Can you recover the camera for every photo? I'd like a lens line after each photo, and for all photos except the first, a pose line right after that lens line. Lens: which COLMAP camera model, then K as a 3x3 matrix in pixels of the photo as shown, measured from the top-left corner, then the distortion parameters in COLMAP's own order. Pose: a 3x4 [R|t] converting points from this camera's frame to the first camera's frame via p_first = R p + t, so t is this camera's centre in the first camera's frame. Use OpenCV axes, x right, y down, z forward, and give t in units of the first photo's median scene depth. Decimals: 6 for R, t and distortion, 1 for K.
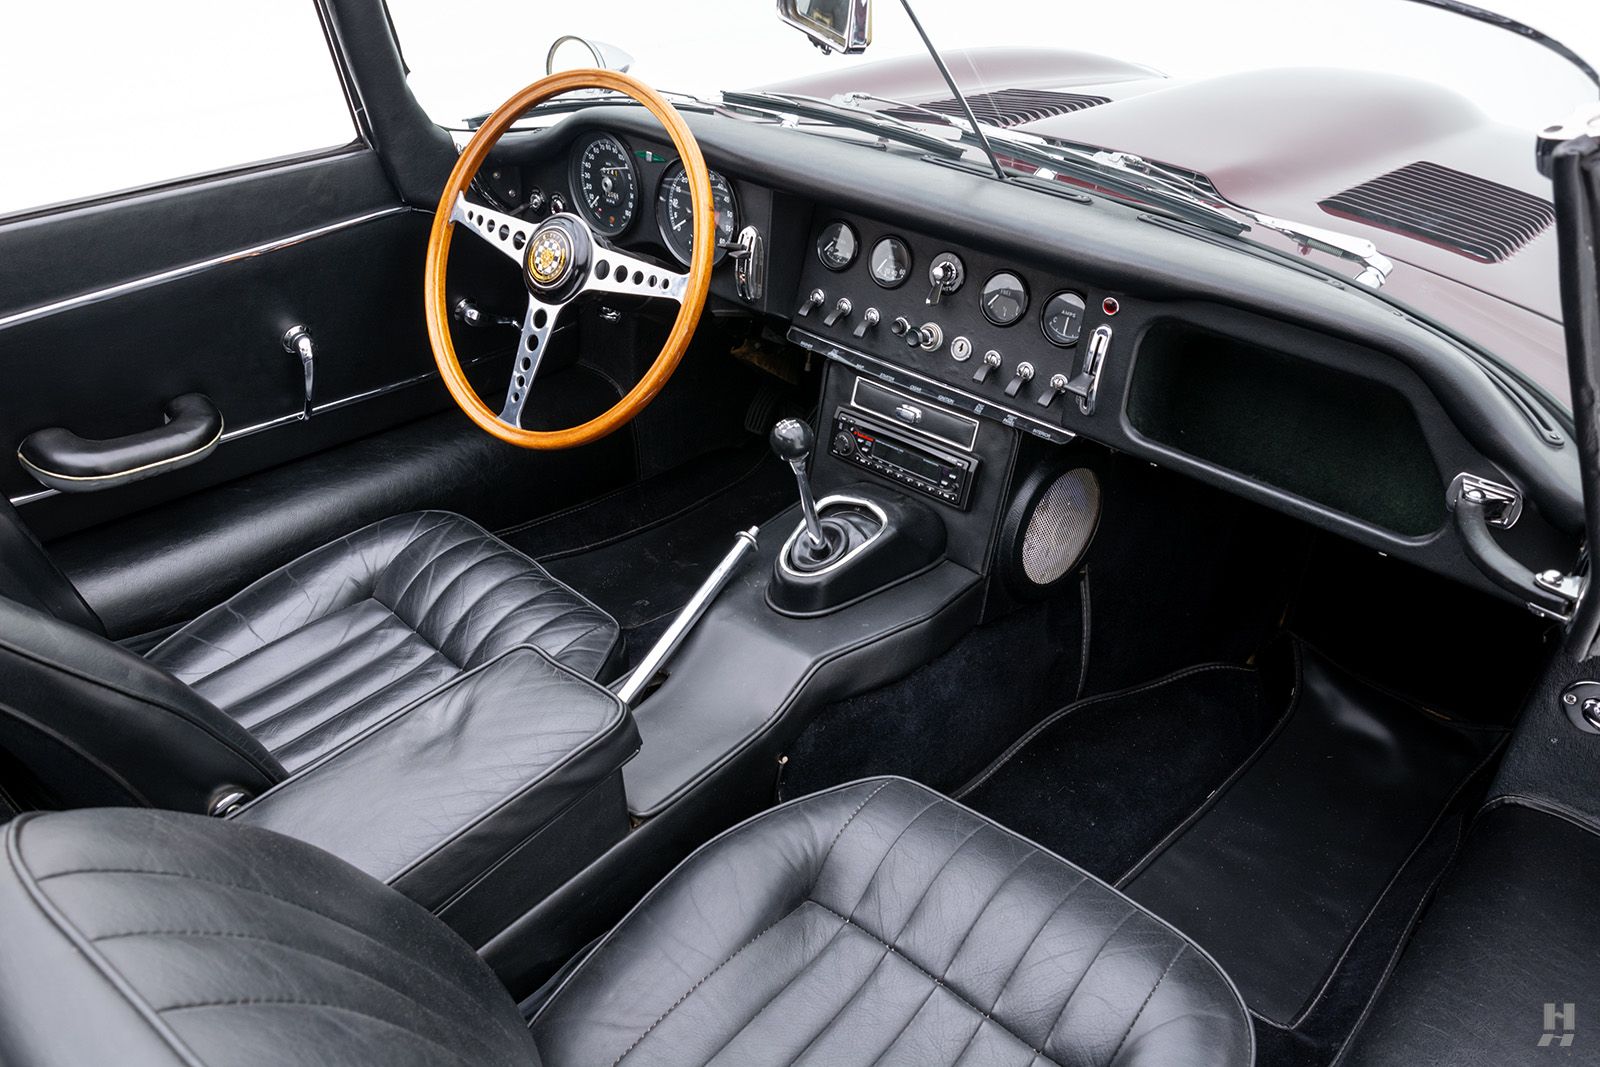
lens RADIAL K [[1219.2, 0, 800.1], [0, 1219.2, 535.3], [0, 0, 1]] dist [-0.011498, 0.003399]
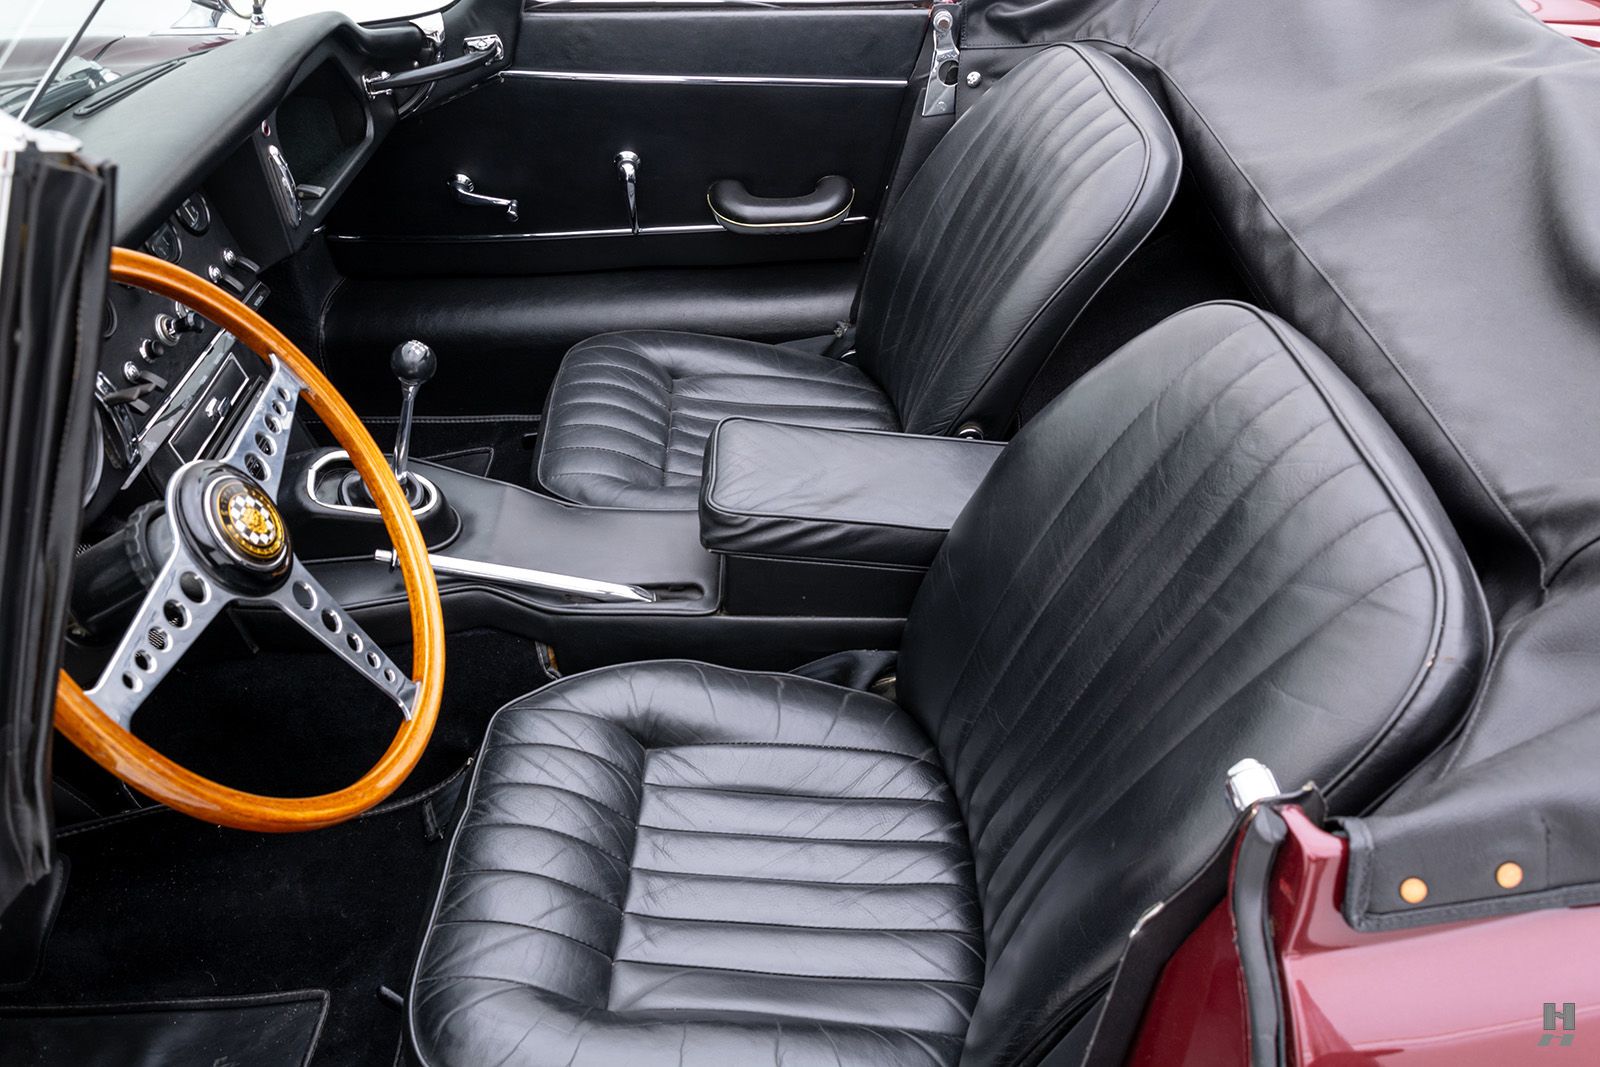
lens RADIAL K [[1219.2, 0, 807.7], [0, 1219.2, 540.3], [0, 0, 1]] dist [-0.011498, 0.003399]
pose [[-0.675545, -0.475850, 0.563211, -0.768922], [0.375709, 0.435095, 0.818251, -0.638971], [-0.634415, 0.764368, -0.115146, 0.922722]]
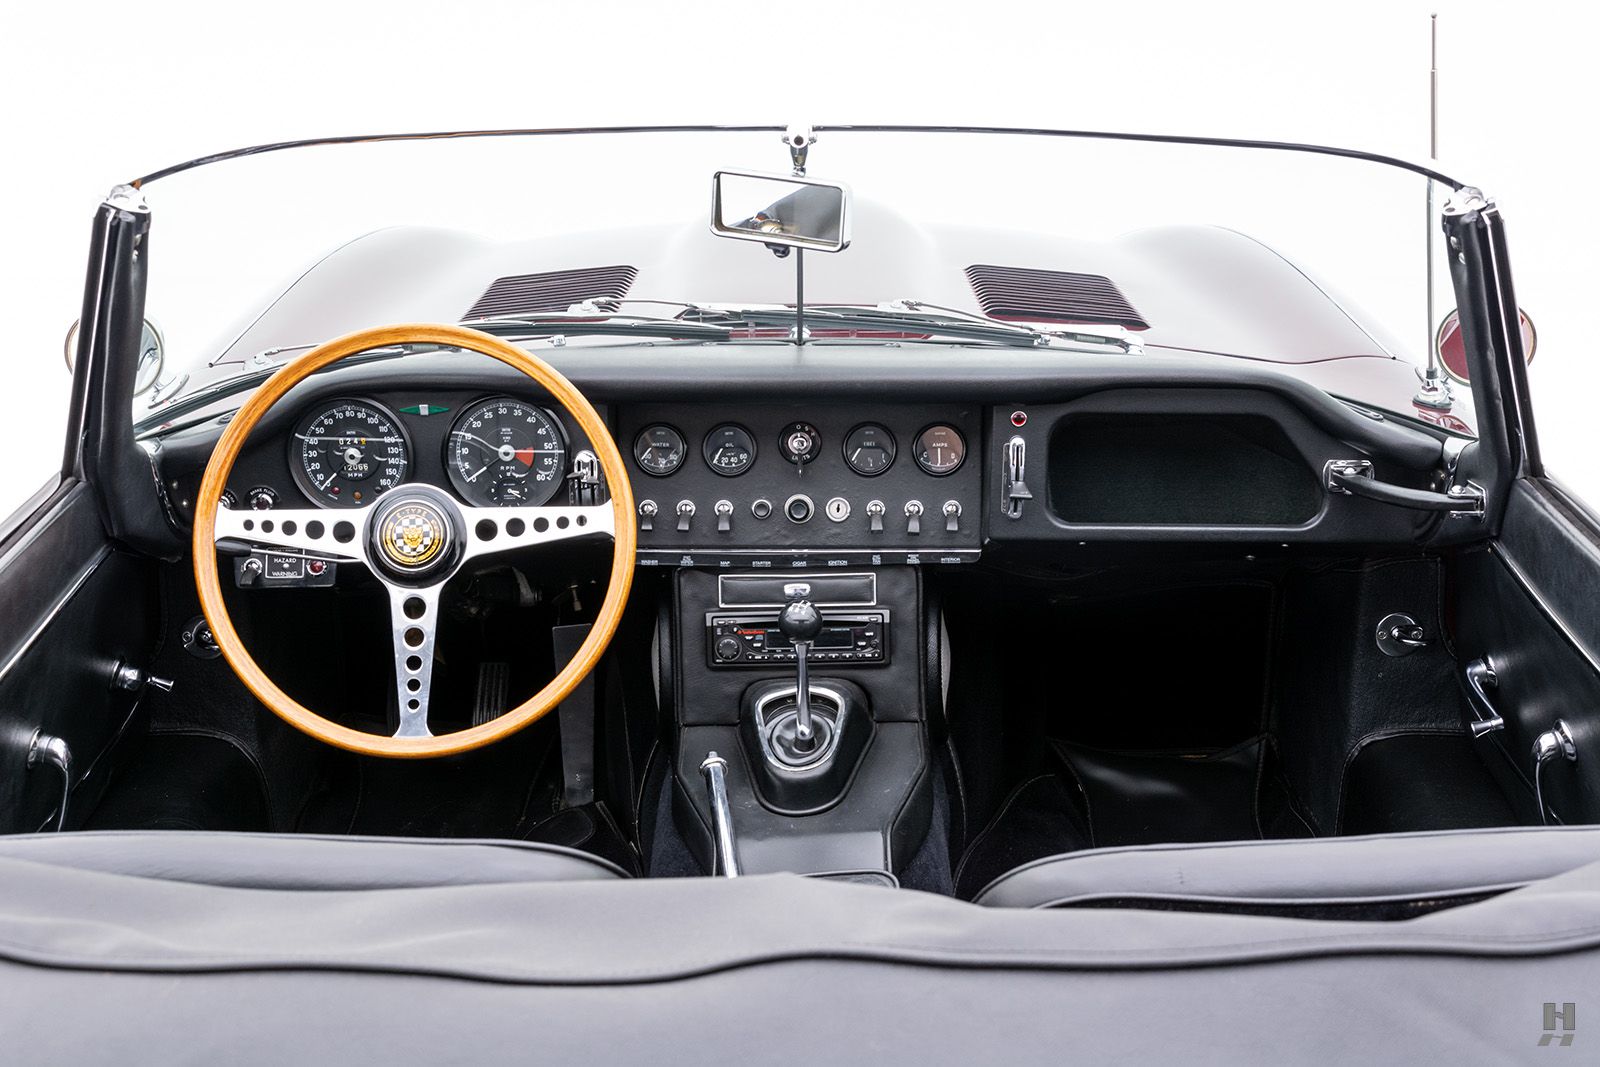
lens RADIAL K [[2151.2, 0, 803.2], [0, 2151.2, 533.5], [0, 0, 1]] dist [-0.019318, 0.000000]
pose [[0.753579, -0.249750, 0.608065, -0.951232], [0.374528, 0.923319, -0.084920, 0.004367], [-0.540229, 0.291732, 0.789332, -0.367537]]
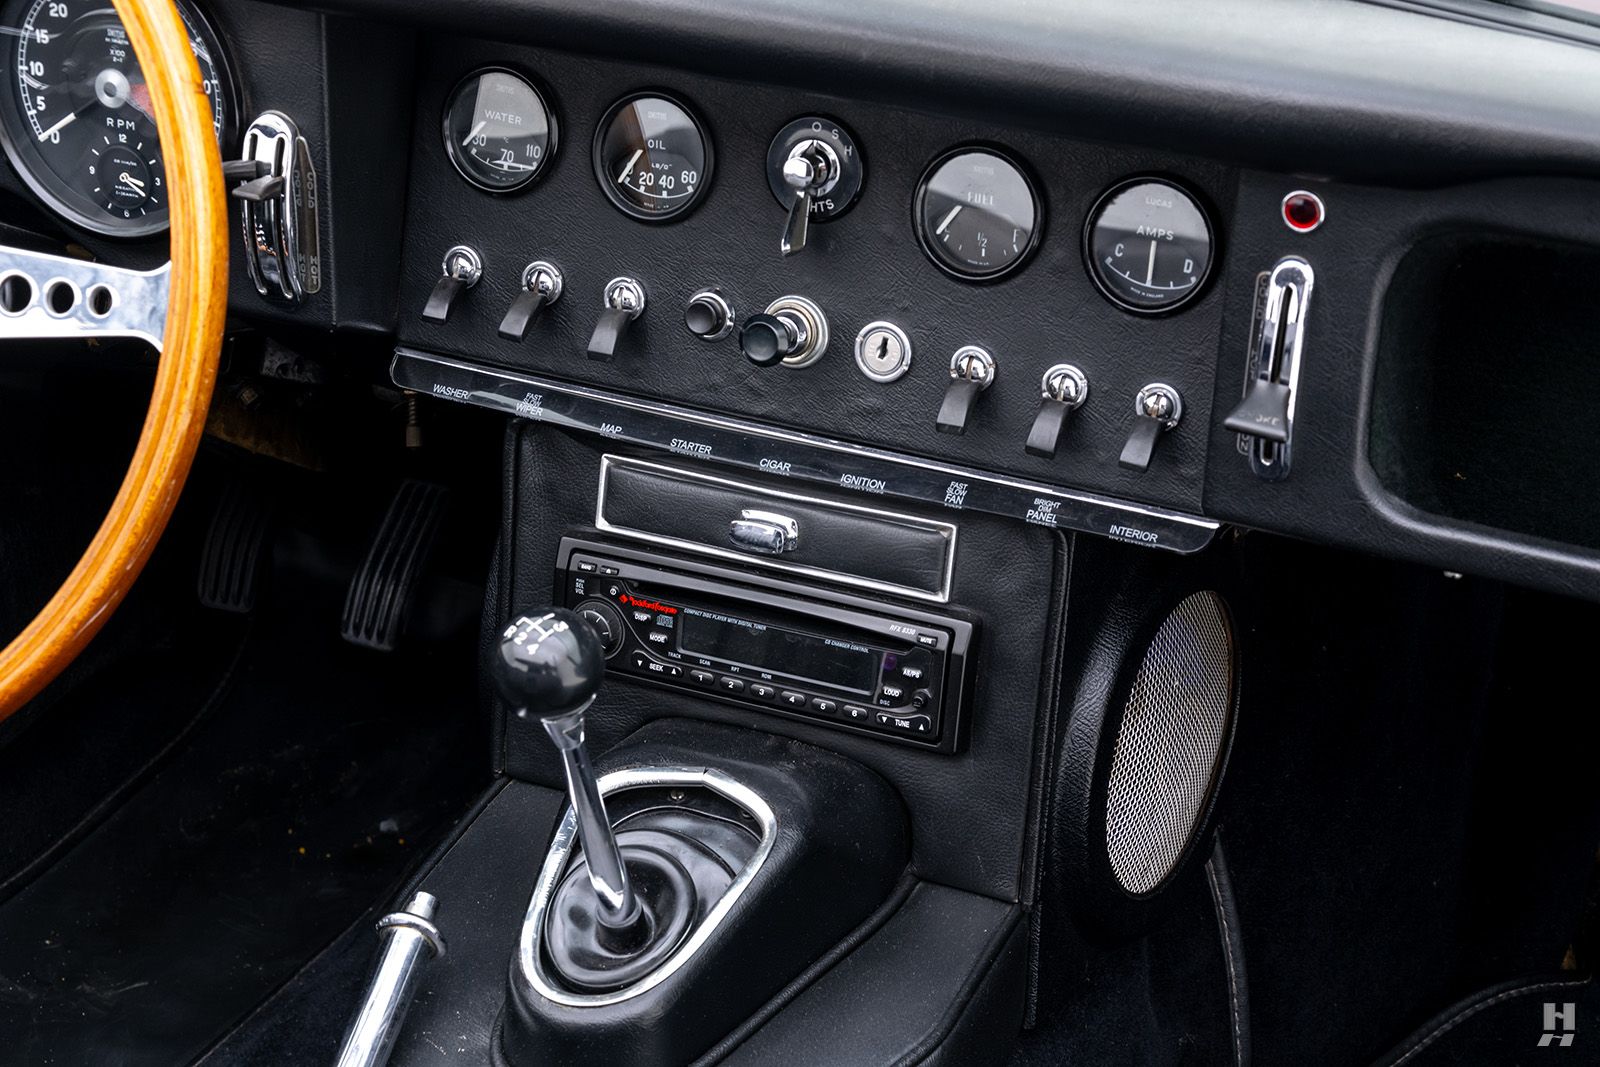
lens RADIAL K [[3018.5, 0, 792.6], [0, 3018.5, 536.5], [0, 0, 1]] dist [-0.038211, 0.000000]
pose [[0.955521, -0.165169, 0.244333, -0.140951], [0.178359, 0.983421, -0.032726, -0.066252], [-0.234877, 0.074849, 0.969139, 0.065916]]
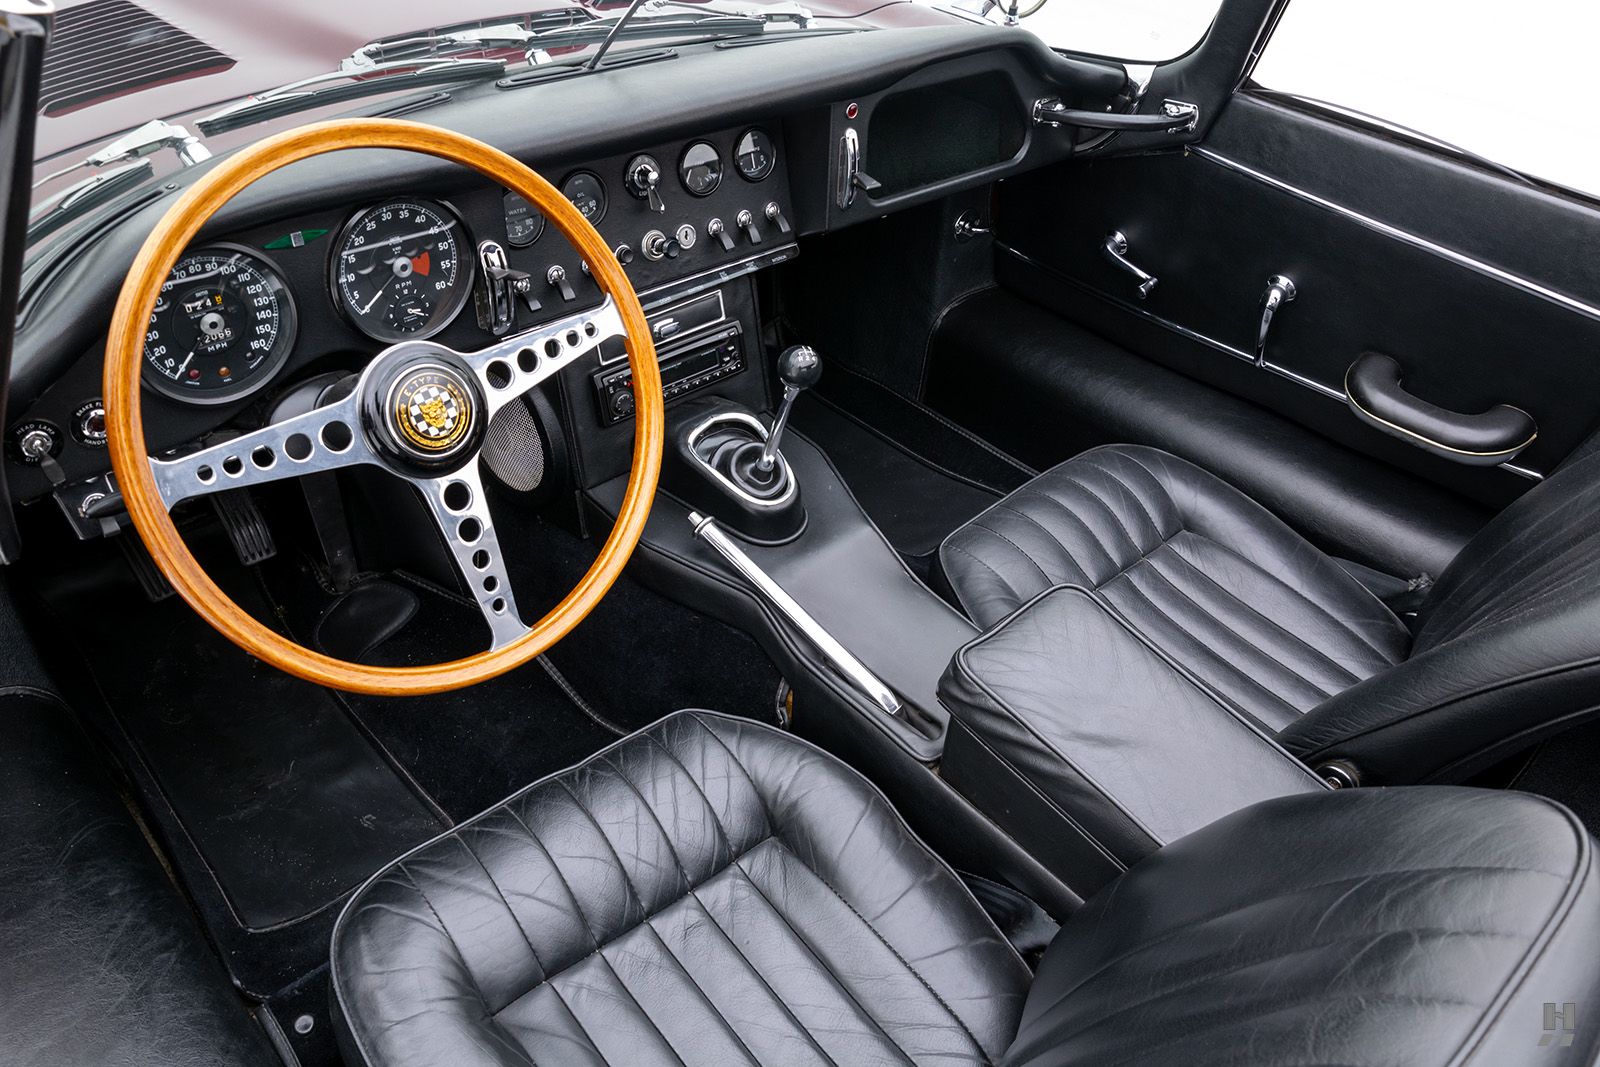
lens RADIAL K [[1219.2, 0, 803.2], [0, 1219.2, 540.4], [0, 0, 1]] dist [-0.011498, 0.003399]
pose [[0.104975, -0.633883, 0.766272, -0.763159], [0.476291, 0.708455, 0.520806, -0.441468], [-0.872999, 0.310296, 0.376283, 0.606958]]
